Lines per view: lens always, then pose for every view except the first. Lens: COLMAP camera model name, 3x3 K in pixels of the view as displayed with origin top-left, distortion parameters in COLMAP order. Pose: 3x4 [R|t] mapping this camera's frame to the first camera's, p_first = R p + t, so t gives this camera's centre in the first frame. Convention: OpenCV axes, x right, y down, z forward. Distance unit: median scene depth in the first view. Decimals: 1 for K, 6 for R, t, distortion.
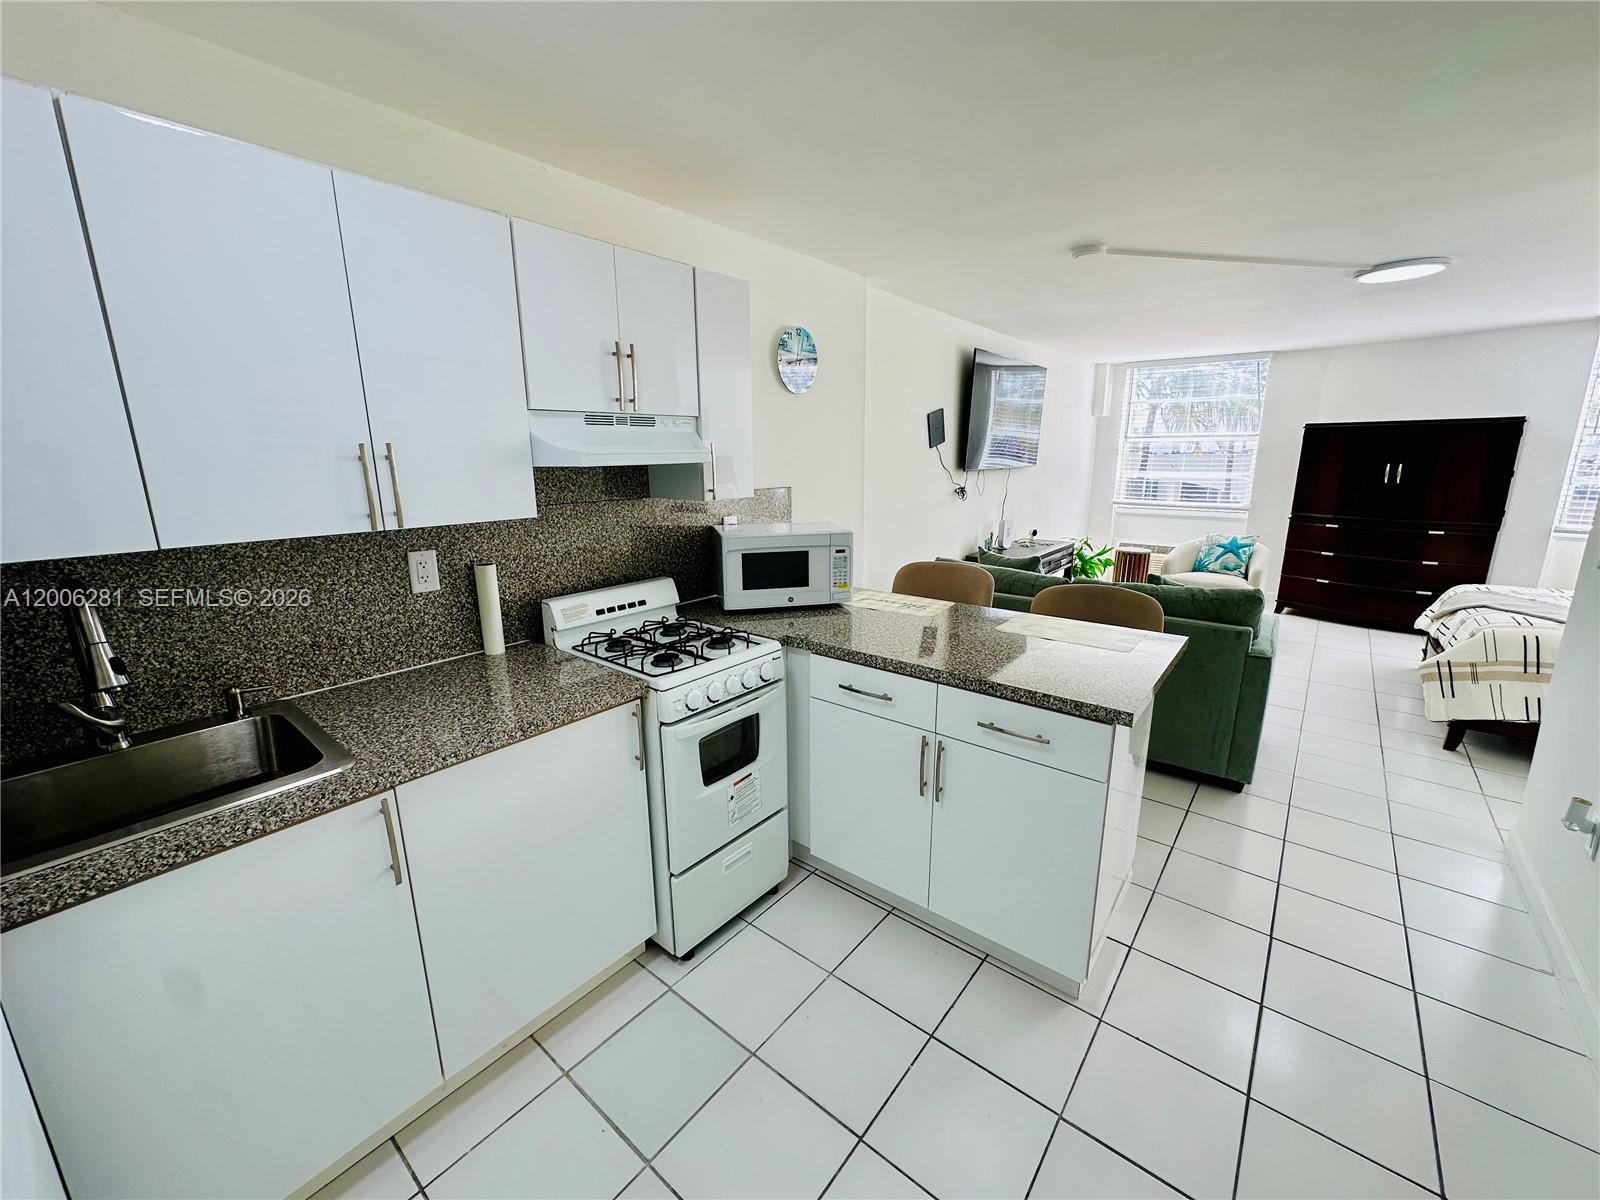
lens RADIAL K [[642.0, 0, 800.0], [0, 642.0, 600.0], [0, 0, 1]] dist [-0.001300, 0.000749]
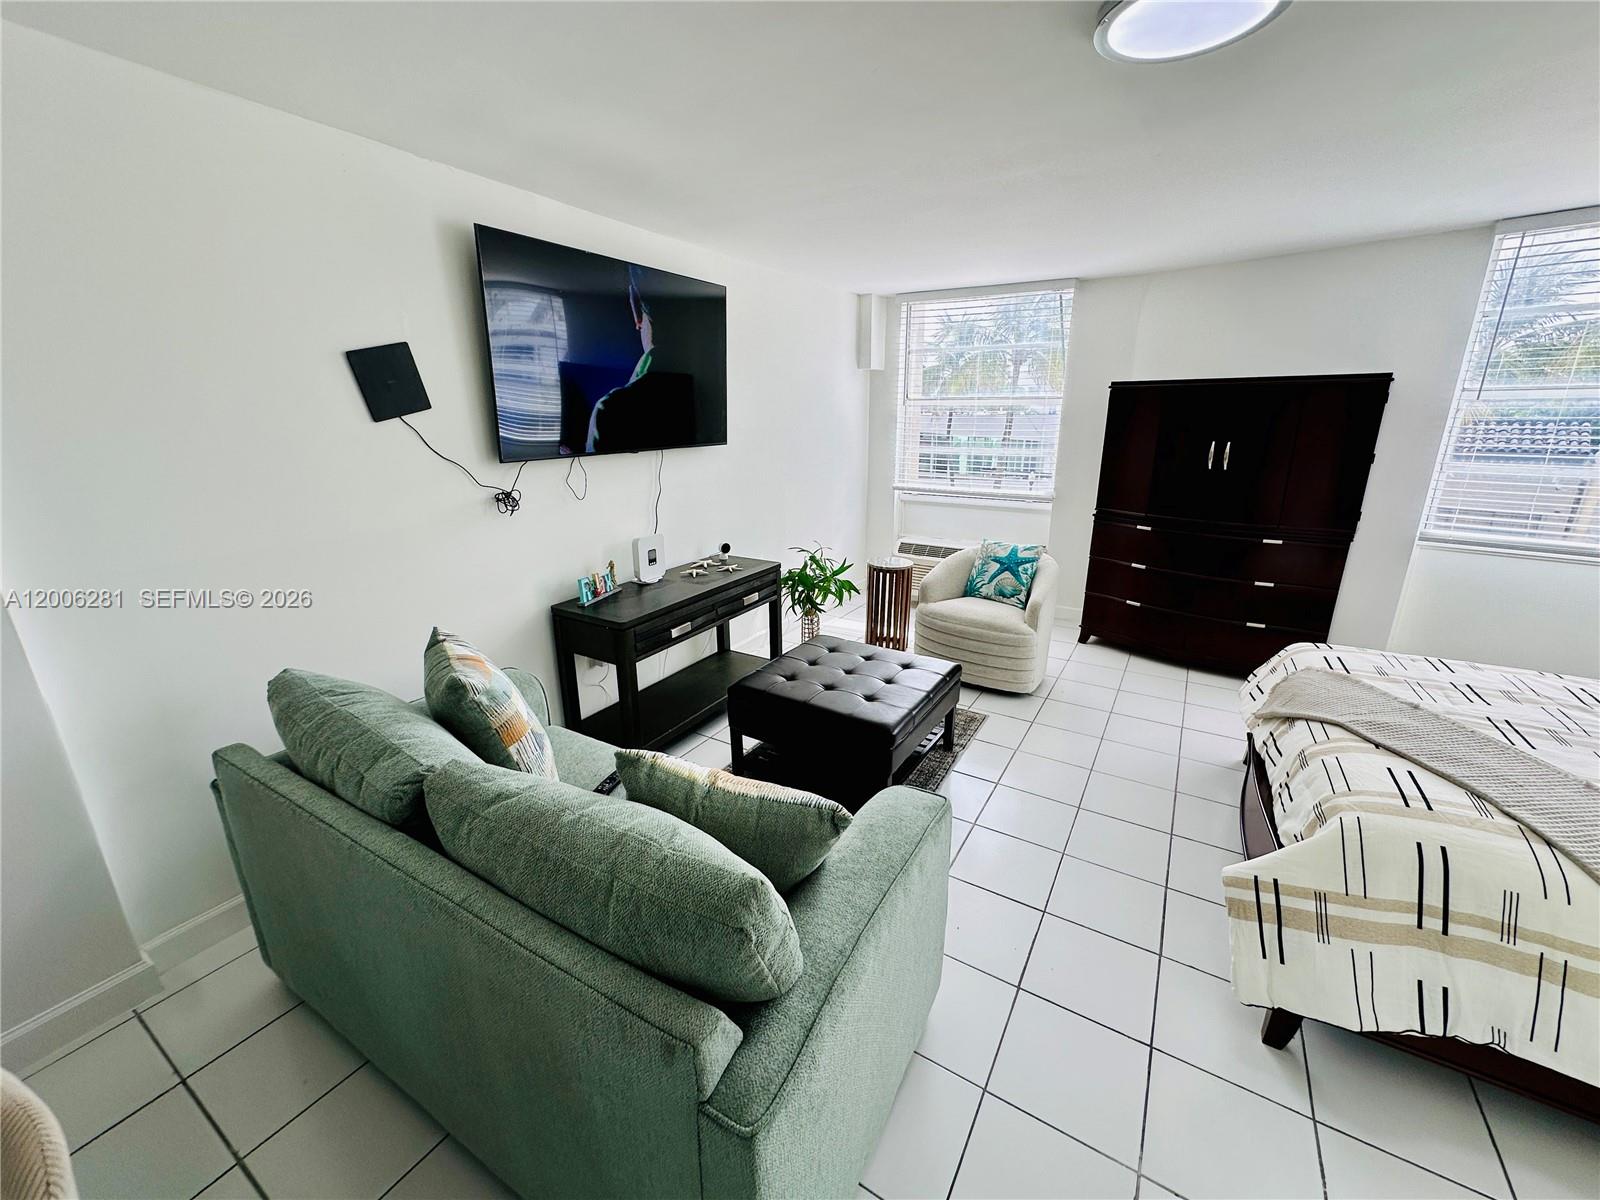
lens RADIAL K [[642.0, 0, 800.0], [0, 642.0, 600.0], [0, 0, 1]] dist [-0.001300, 0.000749]
pose [[0.990078, -0.036076, 0.135809, 0.375853], [0.027701, 0.997625, 0.063065, -0.097825], [-0.137761, -0.058678, 0.988726, 0.366747]]
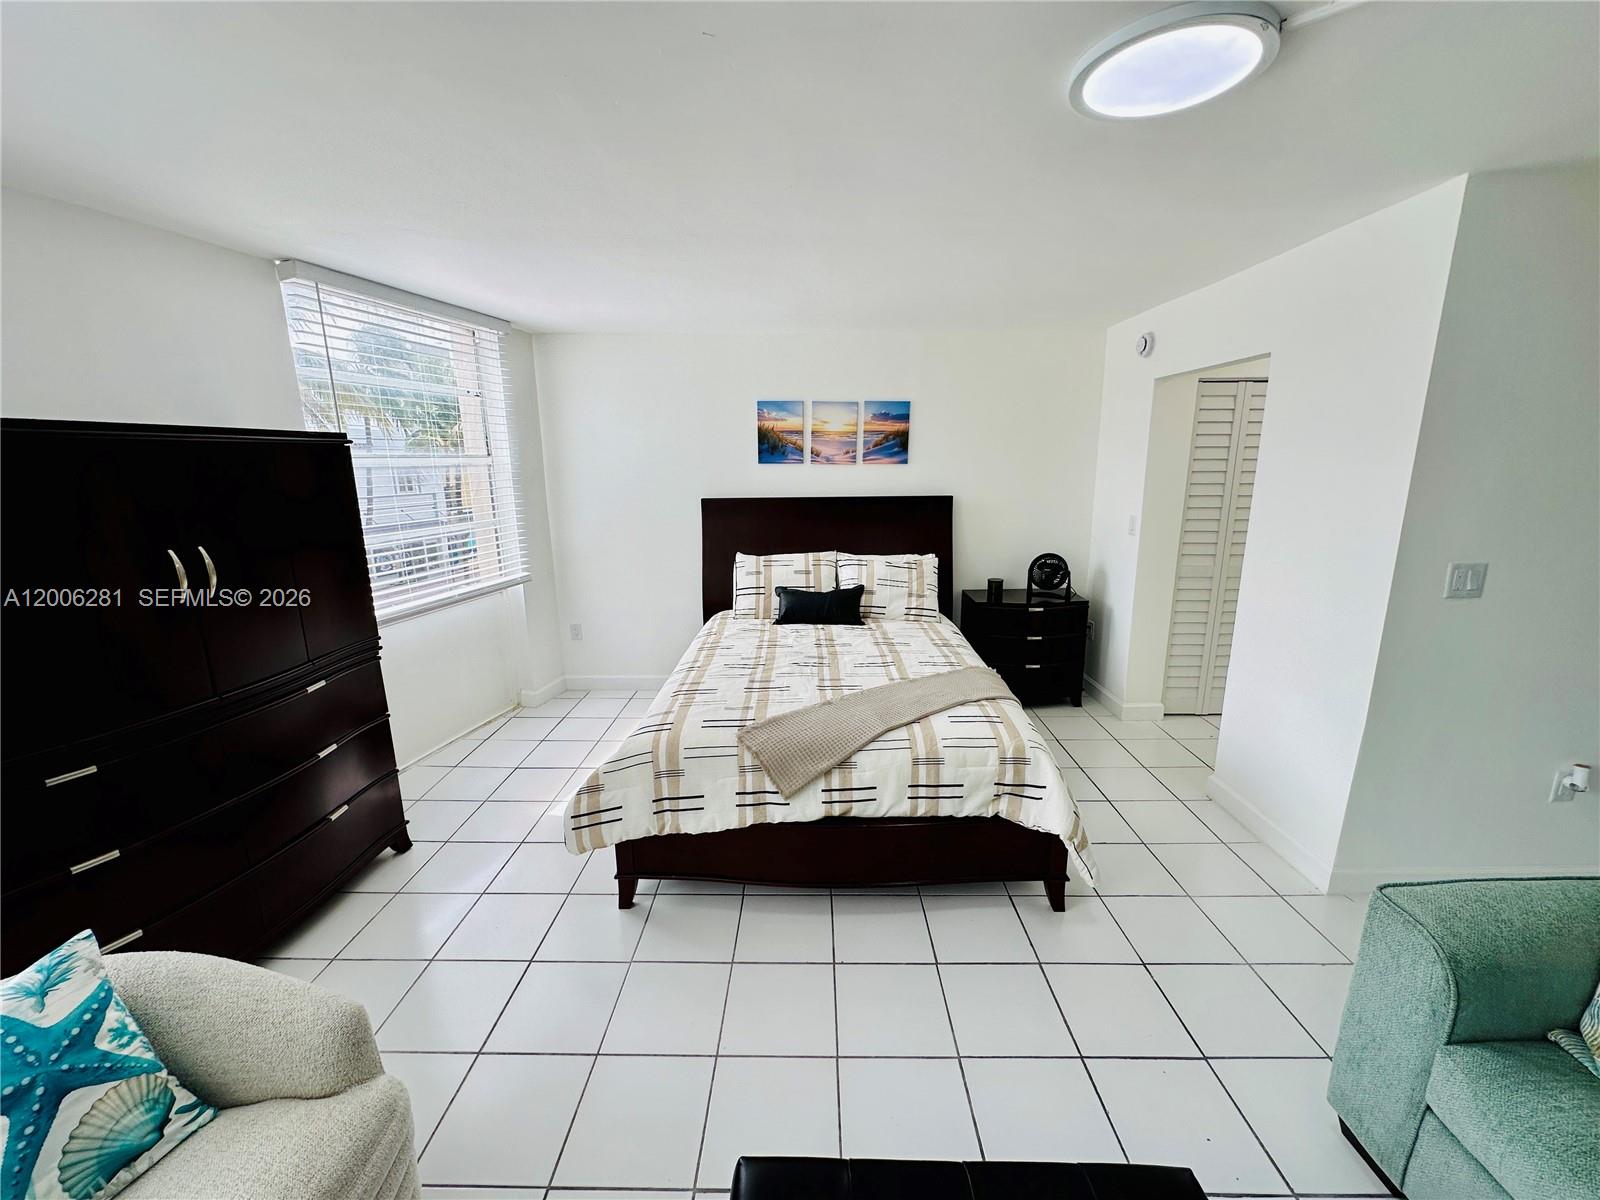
lens RADIAL K [[642.0, 0, 800.0], [0, 642.0, 600.0], [0, 0, 1]] dist [-0.001300, 0.000749]
pose [[-0.625316, -0.148232, 0.766164, 0.445418], [0.194895, 0.921017, 0.337259, -0.238224], [-0.755642, 0.360215, -0.547037, 0.945331]]
